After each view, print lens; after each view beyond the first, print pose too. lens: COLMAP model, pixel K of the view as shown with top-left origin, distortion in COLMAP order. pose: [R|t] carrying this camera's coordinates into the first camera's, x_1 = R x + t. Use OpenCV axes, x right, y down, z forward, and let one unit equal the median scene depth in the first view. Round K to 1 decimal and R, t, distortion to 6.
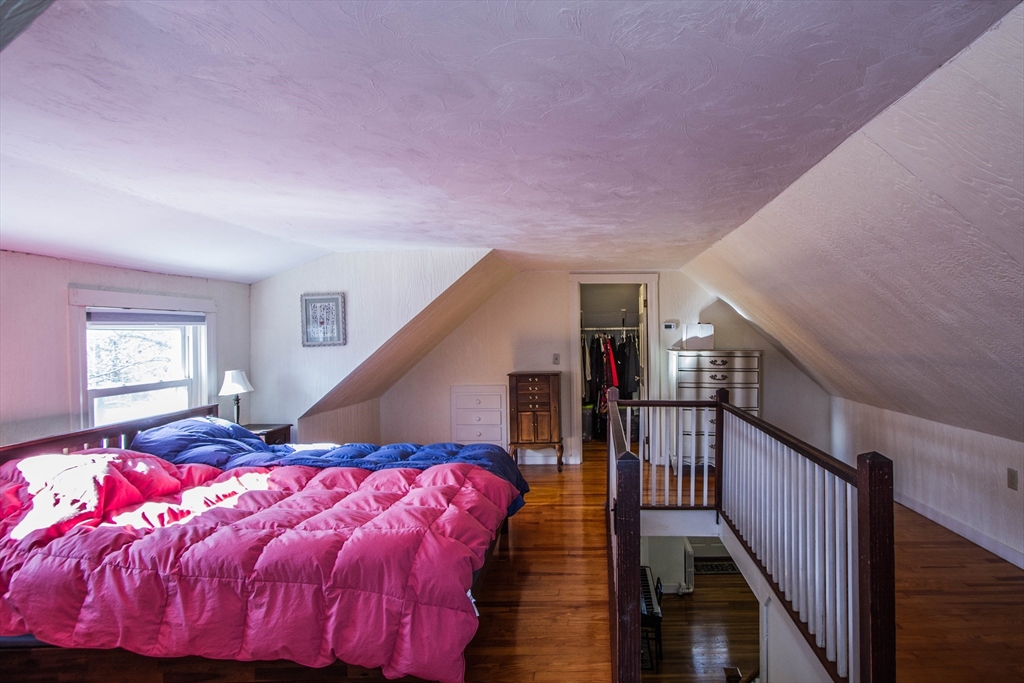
lens RADIAL K [[565.1, 0, 512.4], [0, 565.1, 326.6], [0, 0, 1]] dist [-0.011324, 0.002034]
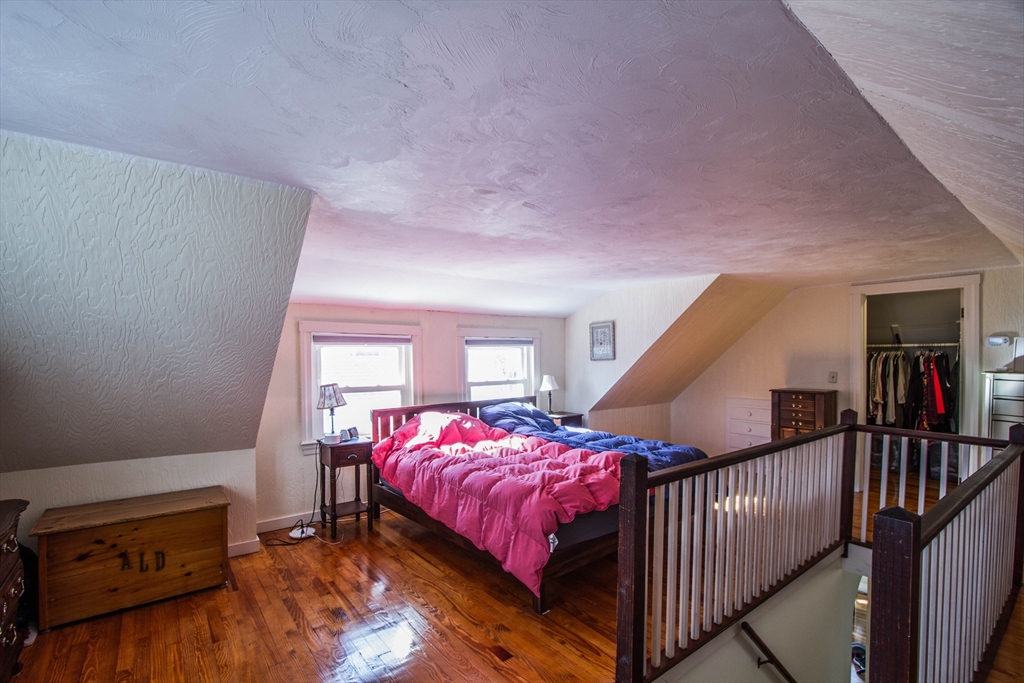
lens RADIAL K [[471.5, 0, 523.8], [0, 471.5, 365.8], [0, 0, 1]] dist [-0.012606, 0.000457]
pose [[0.633464, 0.022288, -0.773451, 0.483285], [0.012425, 0.999163, 0.038968, 0.000702], [0.773673, -0.034295, 0.632657, 0.133385]]
